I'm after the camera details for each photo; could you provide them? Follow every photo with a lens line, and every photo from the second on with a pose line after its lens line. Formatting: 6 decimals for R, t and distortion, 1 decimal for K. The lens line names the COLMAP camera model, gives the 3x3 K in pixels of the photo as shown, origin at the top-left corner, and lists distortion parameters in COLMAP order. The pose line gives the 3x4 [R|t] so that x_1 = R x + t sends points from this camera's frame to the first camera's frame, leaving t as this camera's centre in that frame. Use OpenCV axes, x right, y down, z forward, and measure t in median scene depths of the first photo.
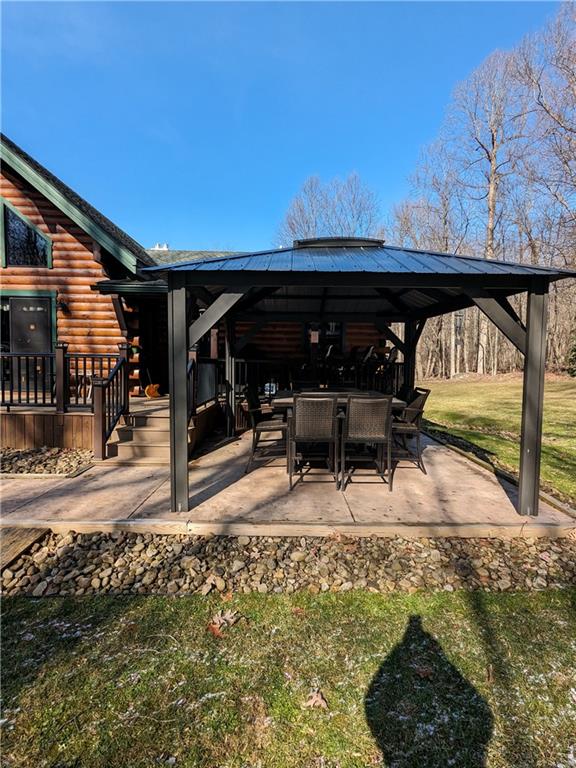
lens RADIAL K [[364.9, 0, 288.0], [0, 364.9, 384.0], [0, 0, 1]] dist [-0.000614, -0.000134]
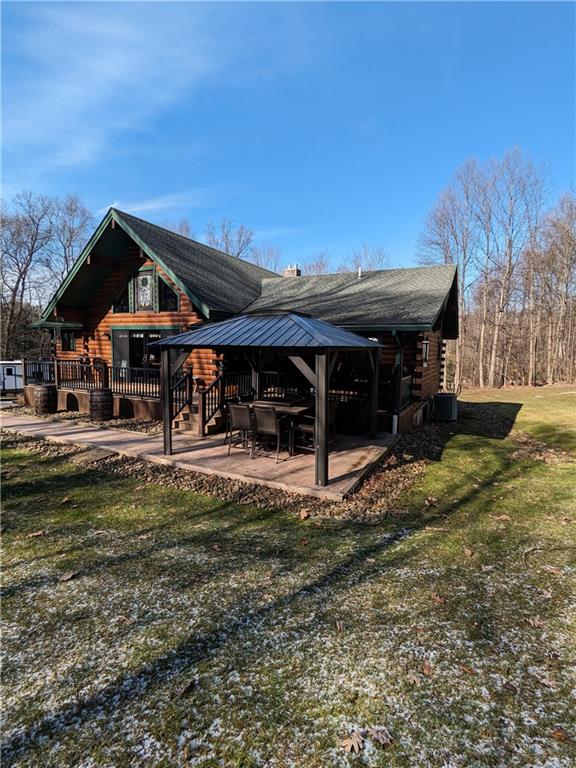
lens RADIAL K [[364.9, 0, 288.0], [0, 364.9, 384.0], [0, 0, 1]] dist [-0.000614, -0.000134]
pose [[0.891897, 0.044564, -0.450037, 0.648770], [-0.033546, 0.998911, 0.032434, -0.079098], [0.450992, -0.013831, 0.892421, -0.294030]]
